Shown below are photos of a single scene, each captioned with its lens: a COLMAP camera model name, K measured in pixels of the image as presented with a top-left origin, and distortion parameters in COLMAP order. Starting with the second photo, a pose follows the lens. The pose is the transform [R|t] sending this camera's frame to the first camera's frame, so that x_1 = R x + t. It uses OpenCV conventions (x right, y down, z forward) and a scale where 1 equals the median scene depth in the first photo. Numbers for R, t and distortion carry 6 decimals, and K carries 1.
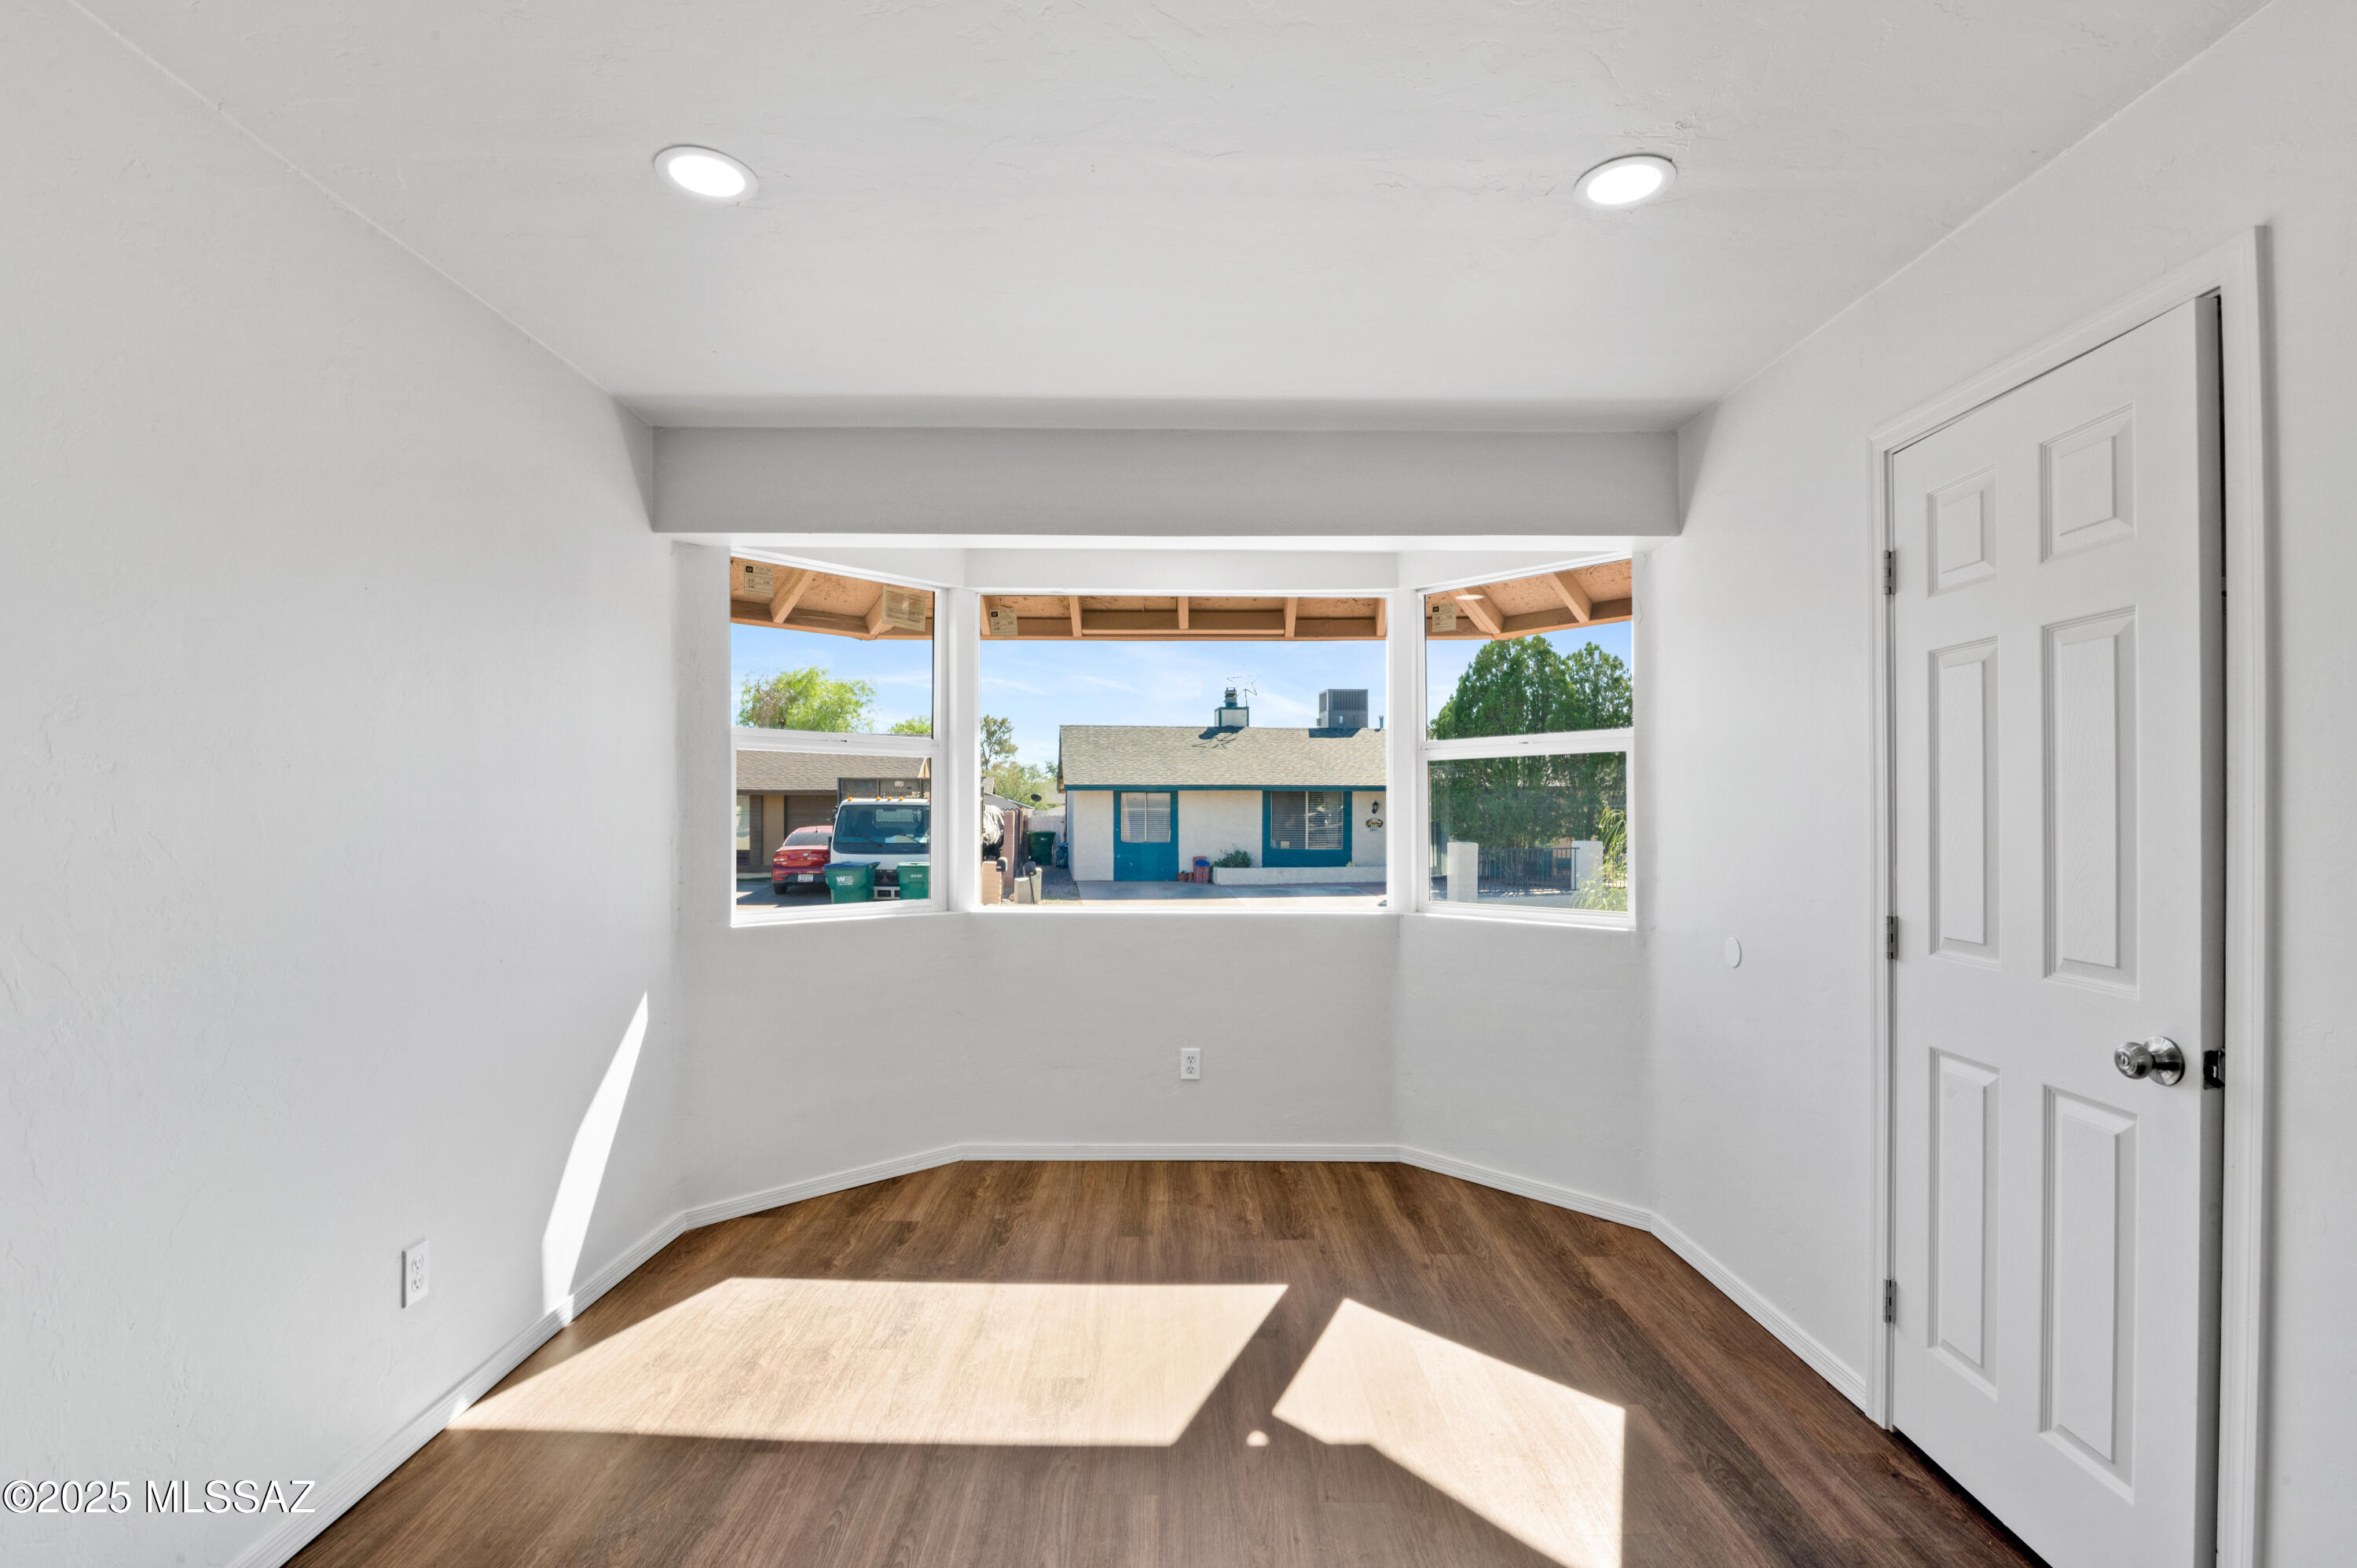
lens RADIAL K [[1067.1, 0, 1184.3], [0, 1067.1, 808.6], [0, 0, 1]] dist [-0.017401, 0.000460]
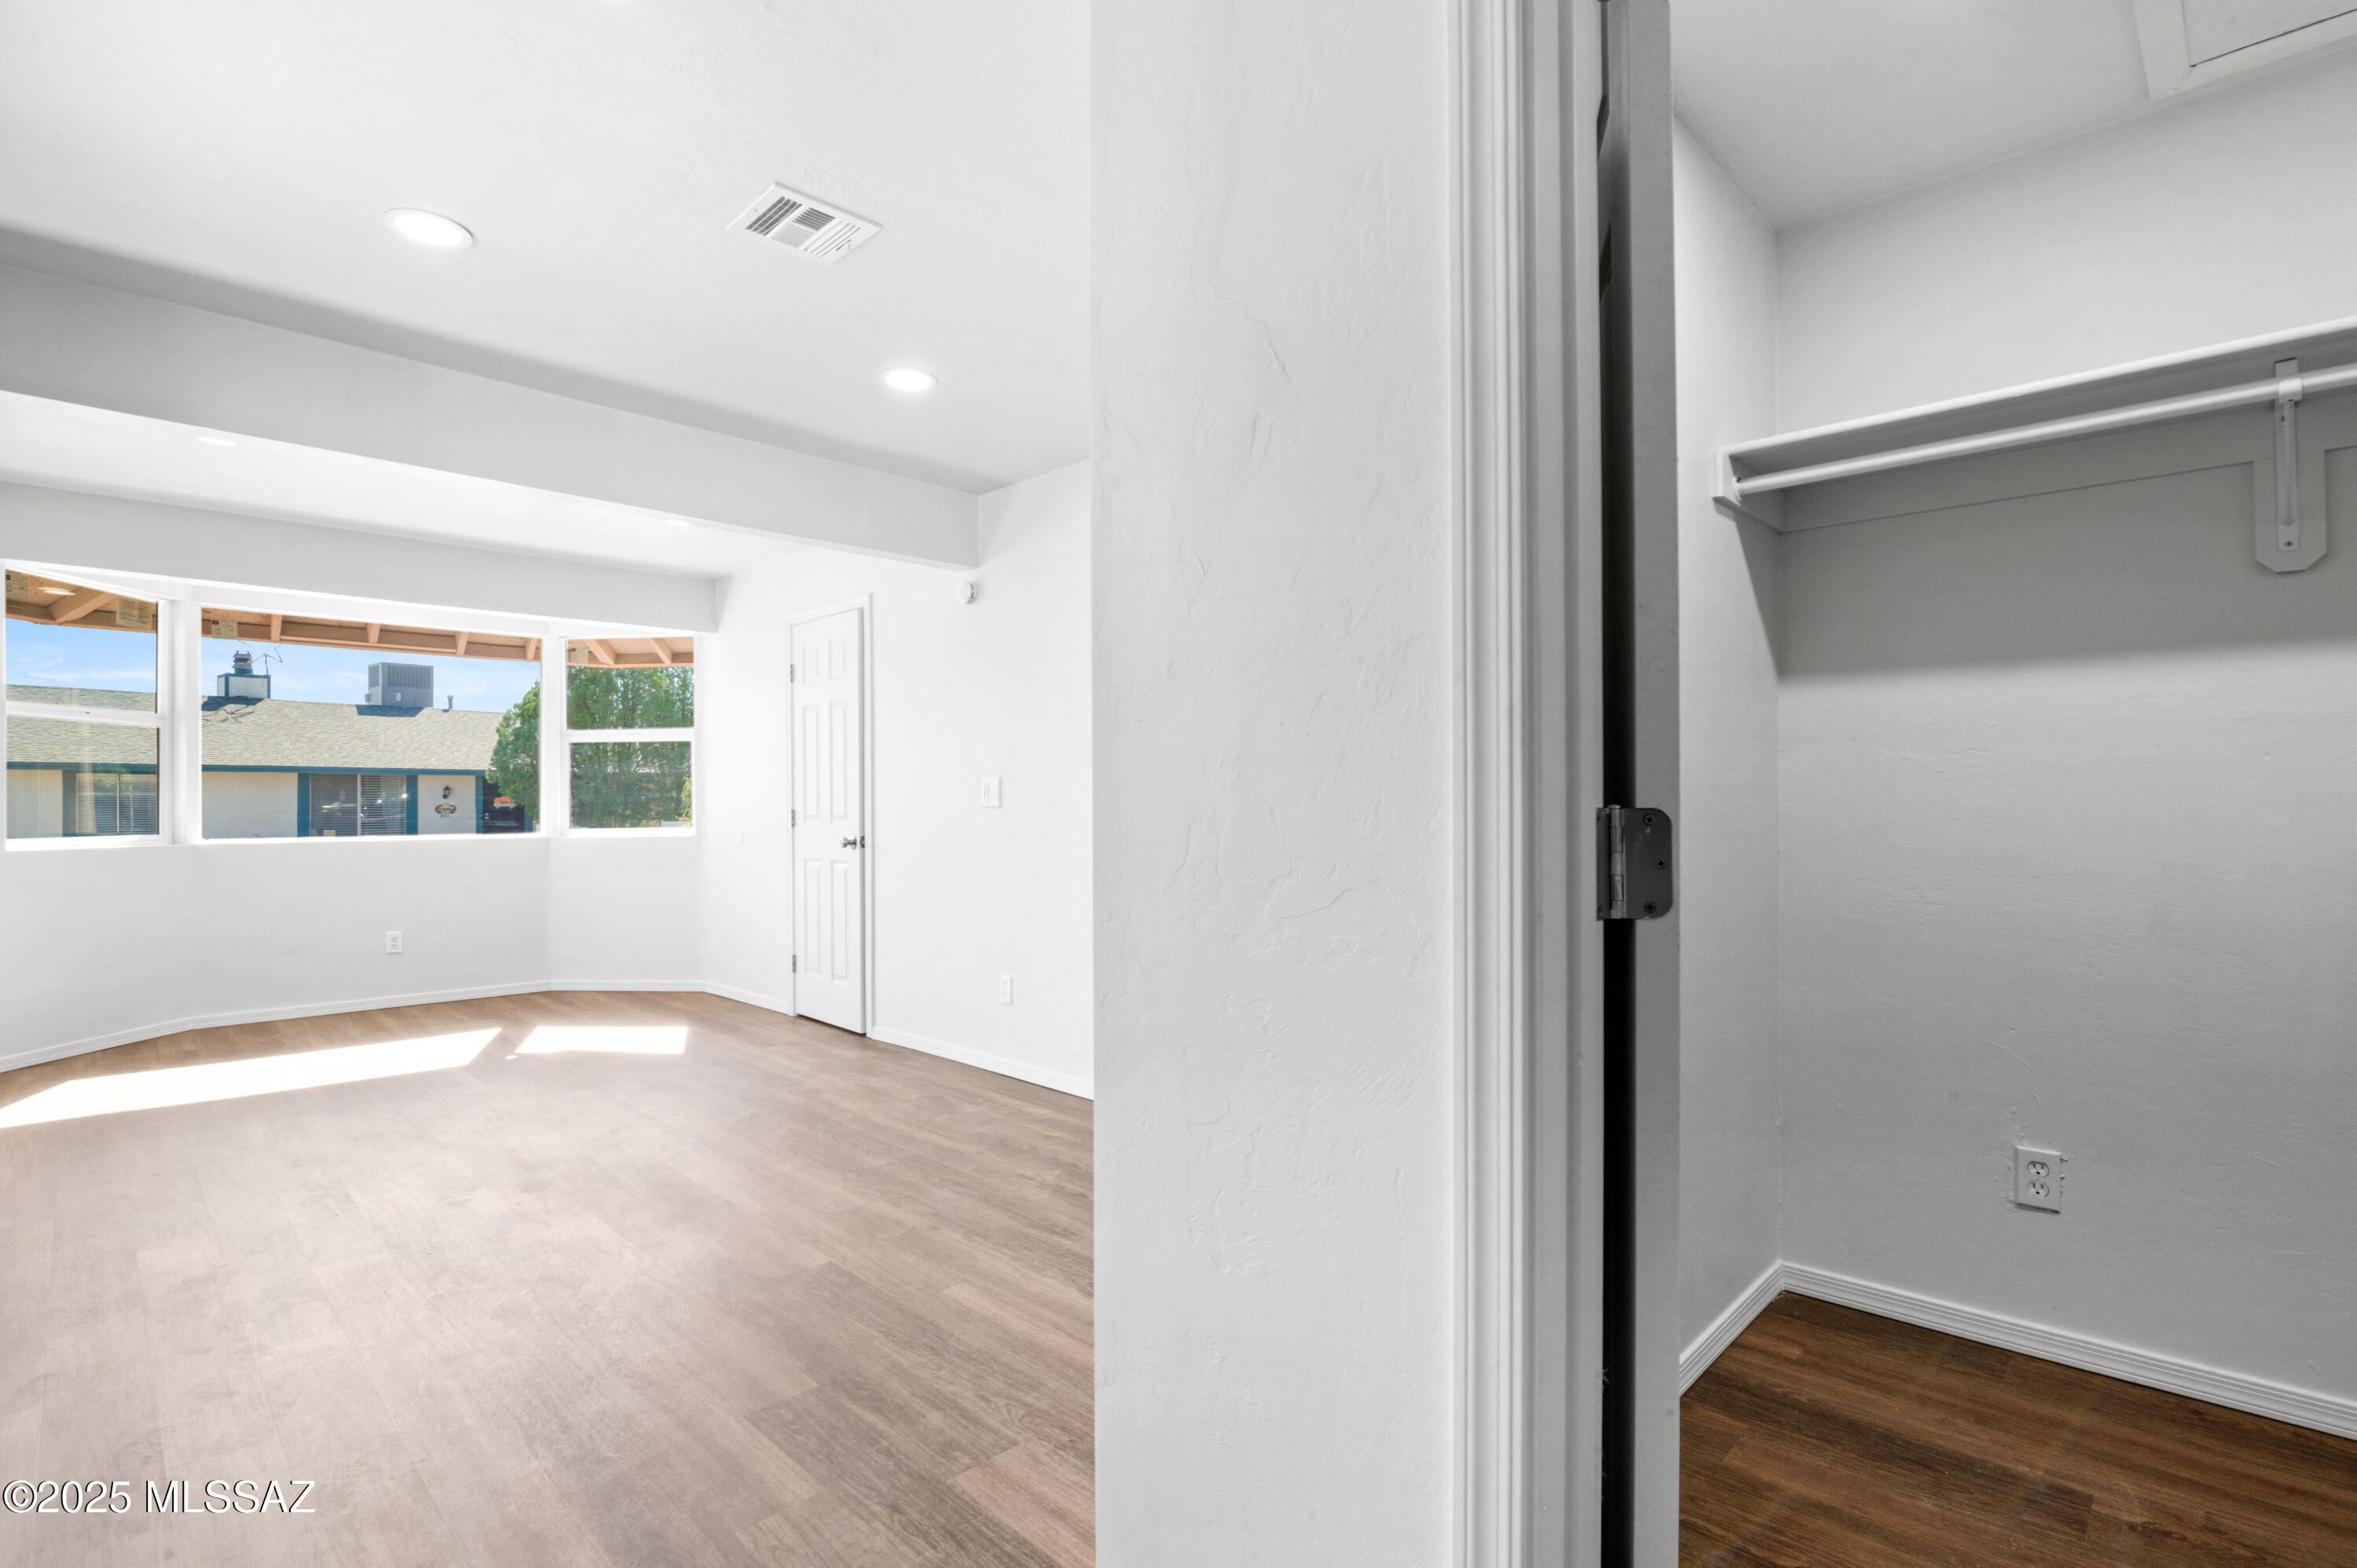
lens RADIAL K [[1120.8, 0, 1178.6], [0, 1120.8, 790.0], [0, 0, 1]] dist [-0.003995, -0.000549]
pose [[0.709873, 0.002643, 0.704325, -0.201340], [0.005069, 0.999948, -0.008862, 0.030227], [-0.704311, 0.009861, 0.709823, -0.556238]]
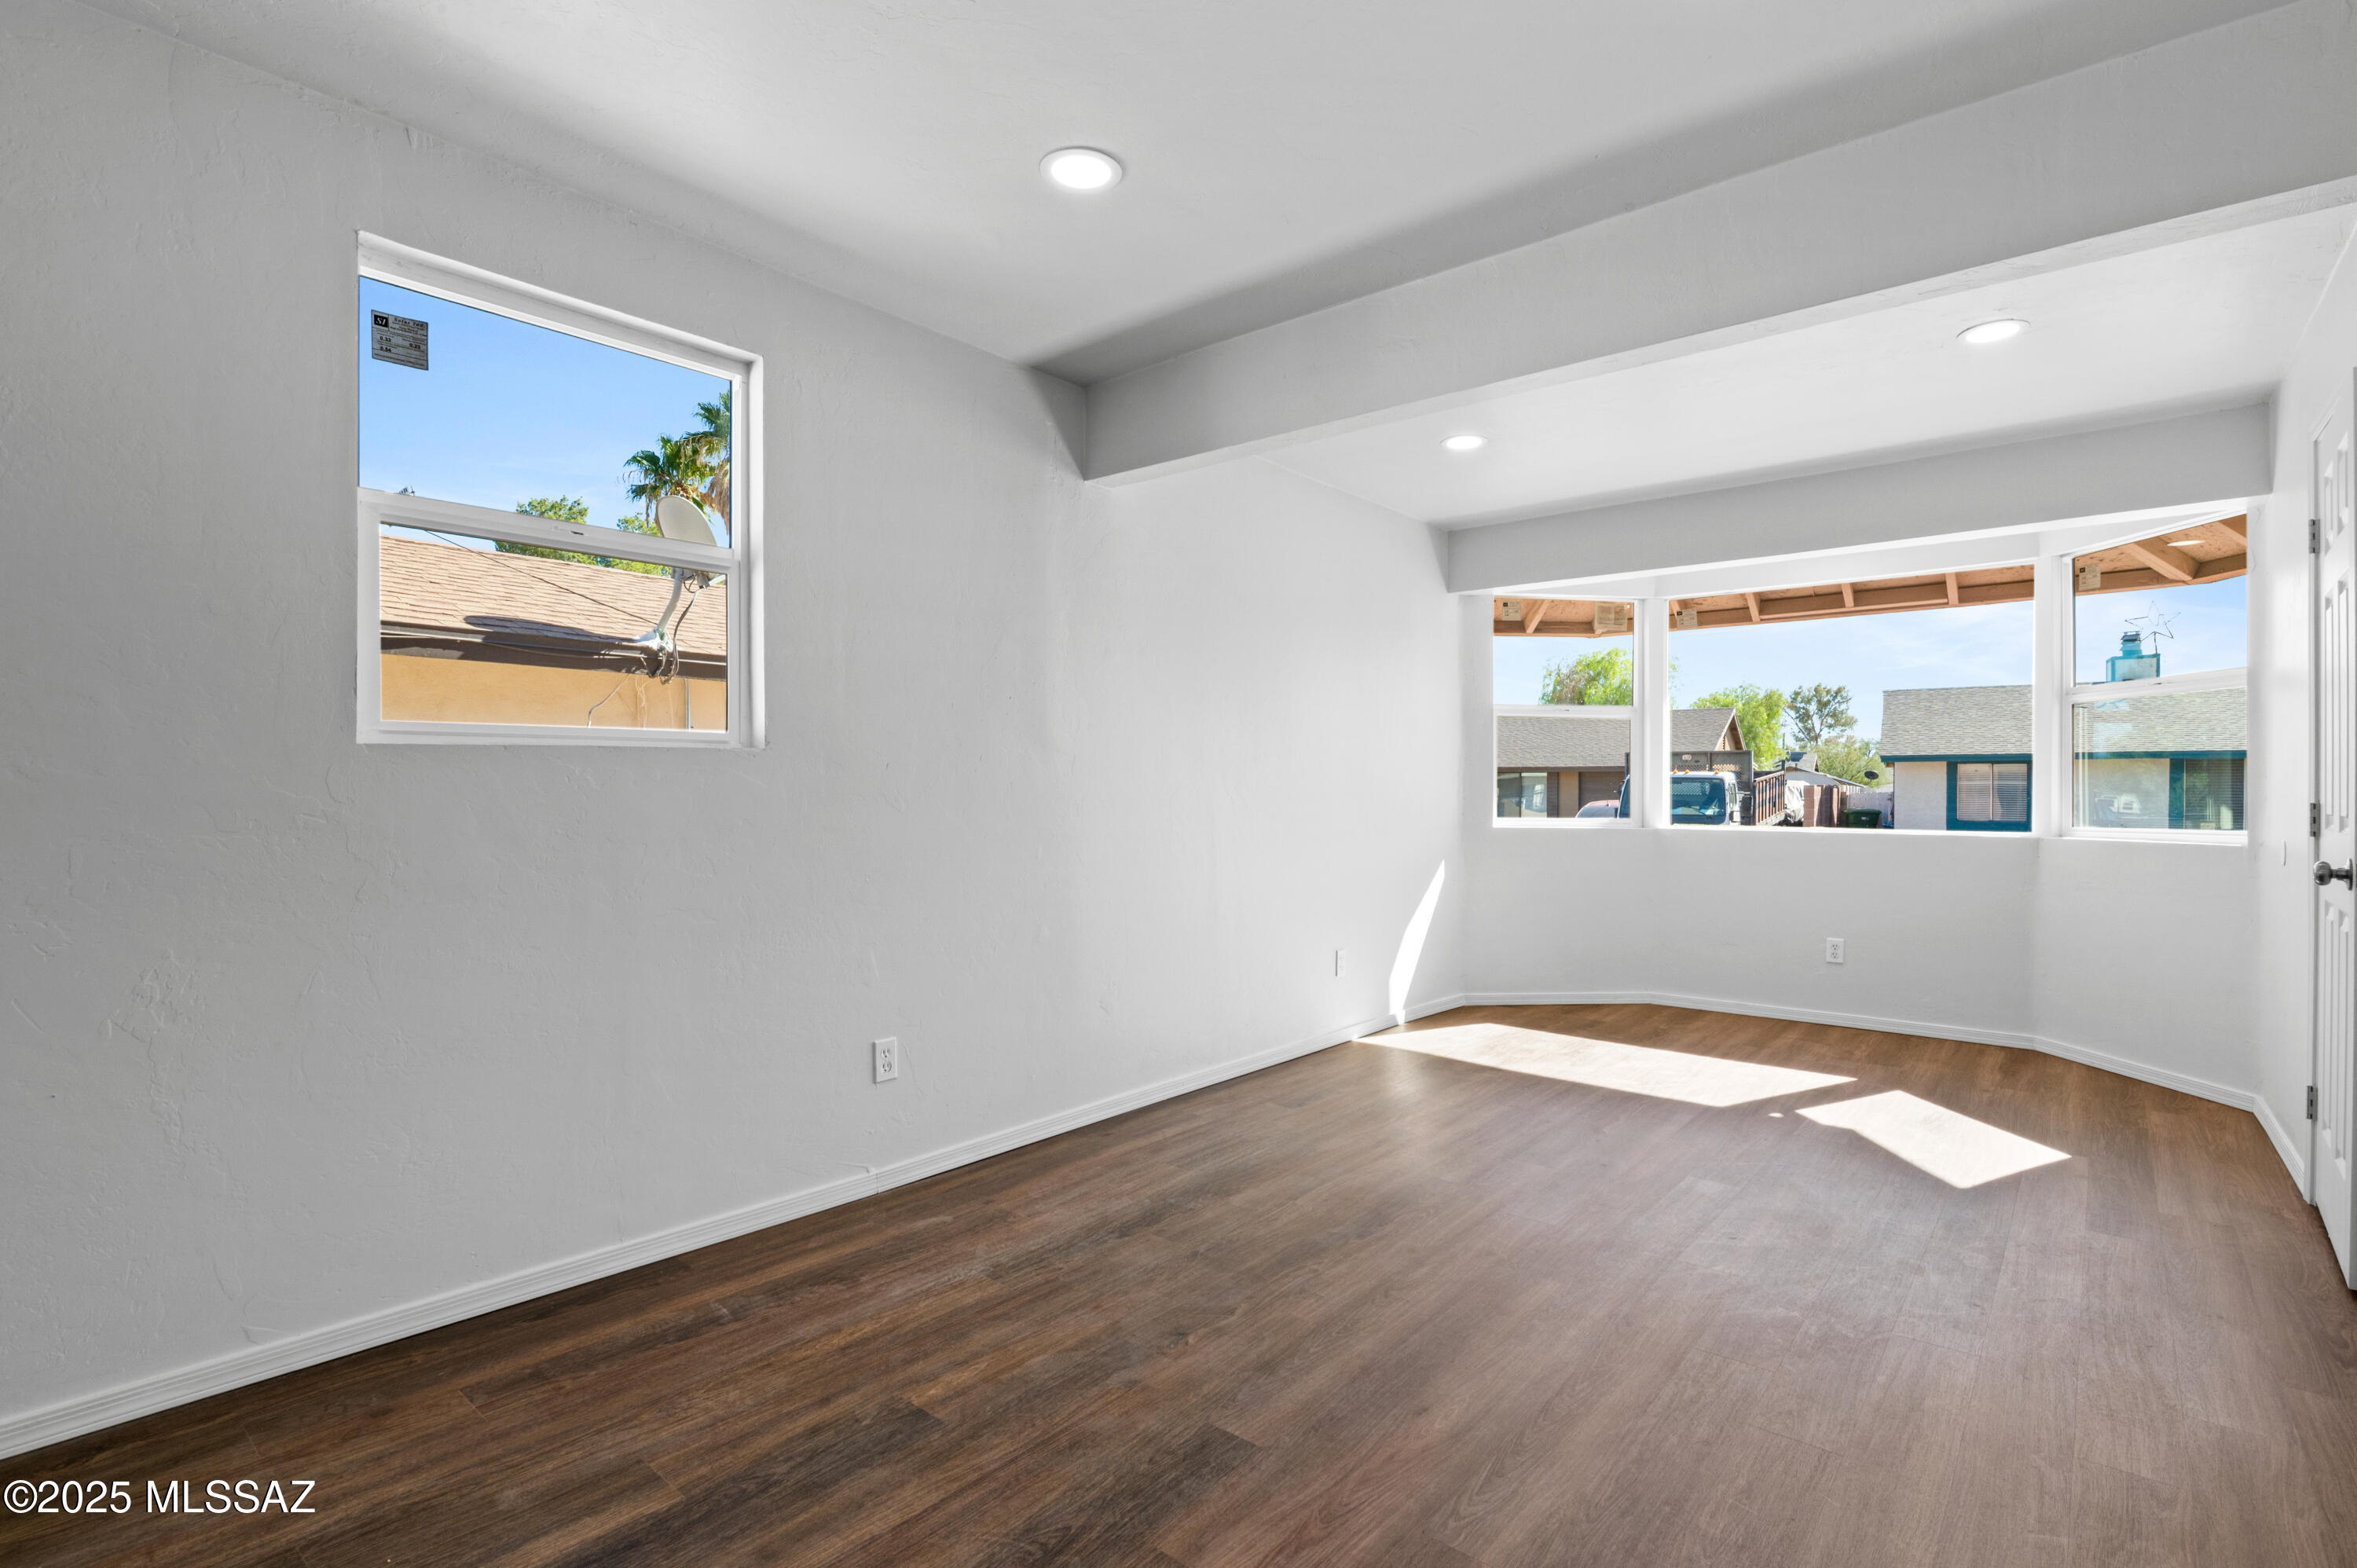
lens RADIAL K [[1105.7, 0, 1171.8], [0, 1105.7, 797.0], [0, 0, 1]] dist [-0.018231, 0.000012]
pose [[0.748321, 0.003965, -0.663325, 0.180894], [-0.001861, 0.999991, 0.003878, 0.032918], [0.663335, -0.001668, 0.748321, -0.326839]]
